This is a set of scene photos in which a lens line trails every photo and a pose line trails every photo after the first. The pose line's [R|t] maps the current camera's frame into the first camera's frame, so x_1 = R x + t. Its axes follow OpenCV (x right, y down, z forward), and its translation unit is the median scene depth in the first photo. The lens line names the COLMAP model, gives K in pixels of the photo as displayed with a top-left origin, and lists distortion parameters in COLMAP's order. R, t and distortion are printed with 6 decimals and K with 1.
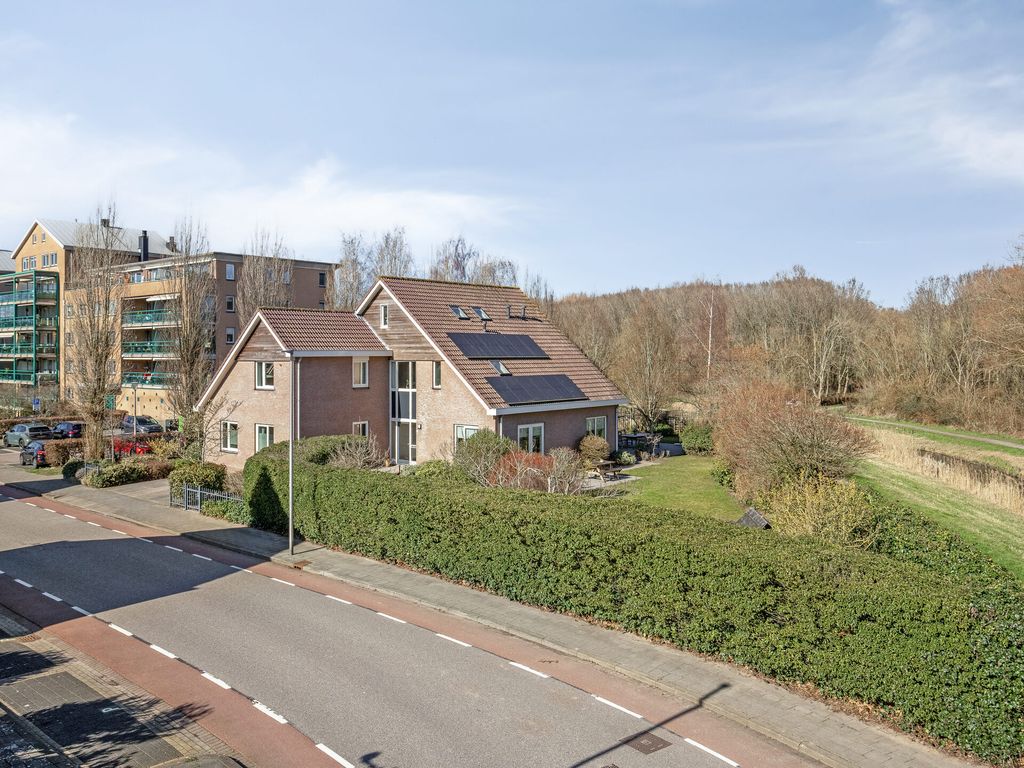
lens RADIAL K [[813.9, 0, 486.4], [0, 813.9, 372.6], [0, 0, 1]] dist [0.004410, -0.006752]
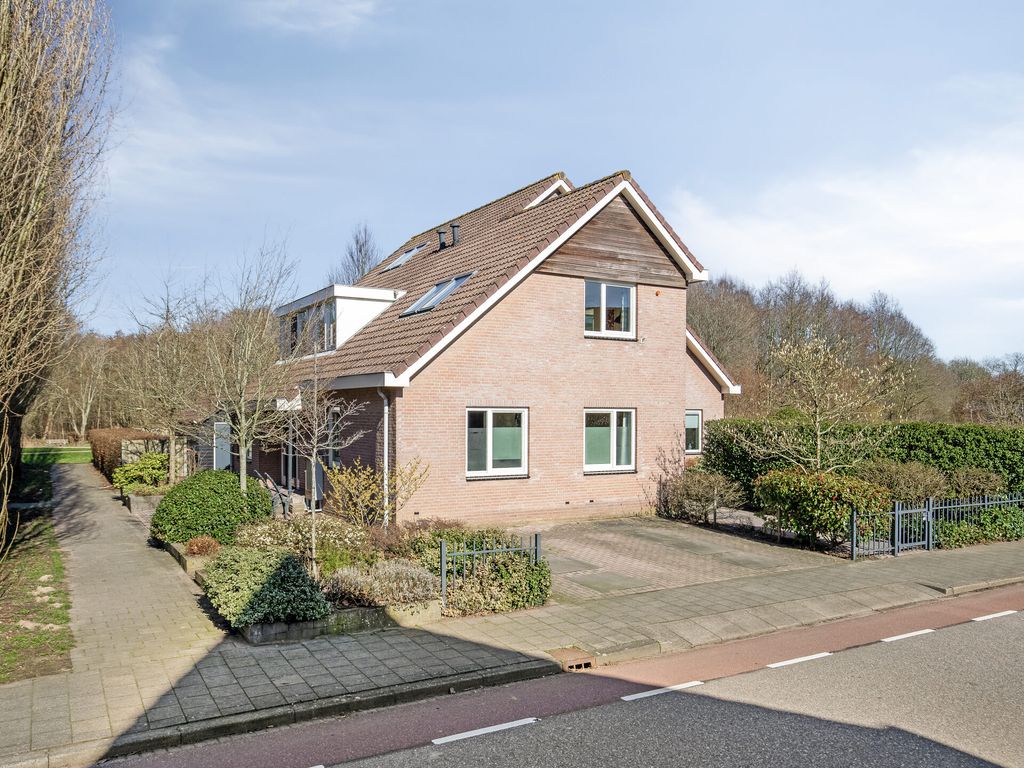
lens RADIAL K [[804.1, 0, 514.4], [0, 804.1, 416.9], [0, 0, 1]] dist [-0.003378, -0.001052]
pose [[0.306306, -0.001751, 0.951932, -0.725154], [0.017871, 0.999833, -0.003911, 0.066562], [-0.951766, 0.018210, 0.306286, 0.859164]]
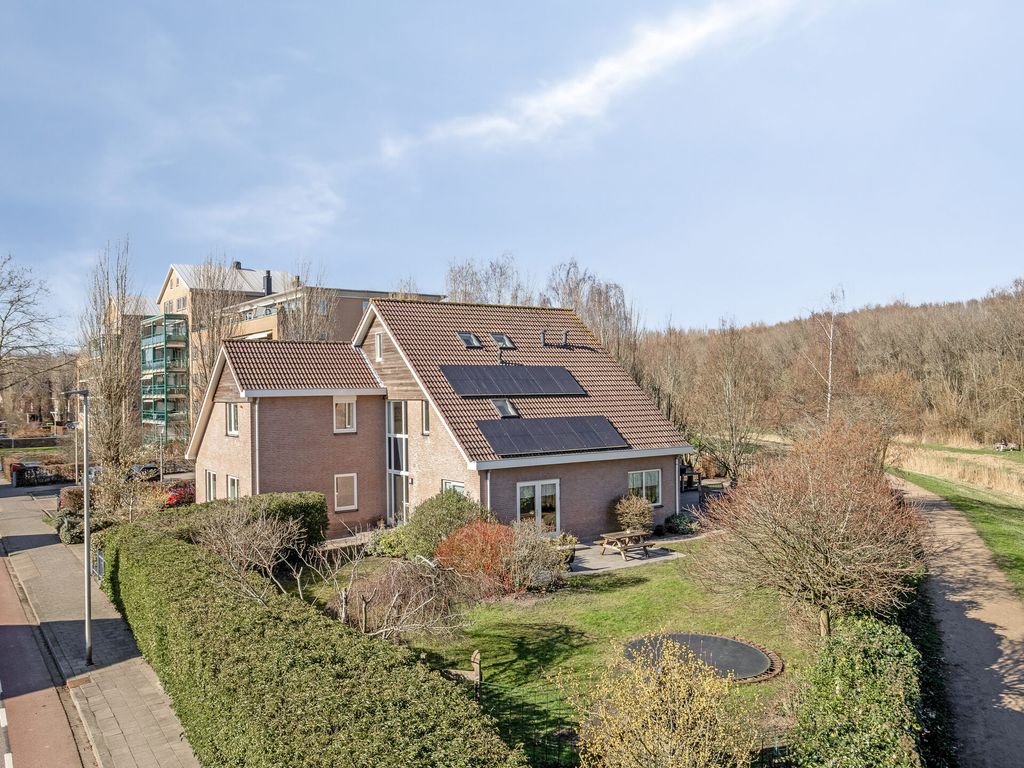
lens RADIAL K [[813.9, 0, 486.4], [0, 813.9, 372.6], [0, 0, 1]] dist [0.004410, -0.006752]
pose [[0.970634, -0.017530, -0.239920, 0.184751], [0.006962, 0.998971, -0.044823, -0.004896], [0.240459, 0.041836, 0.969757, 0.220971]]
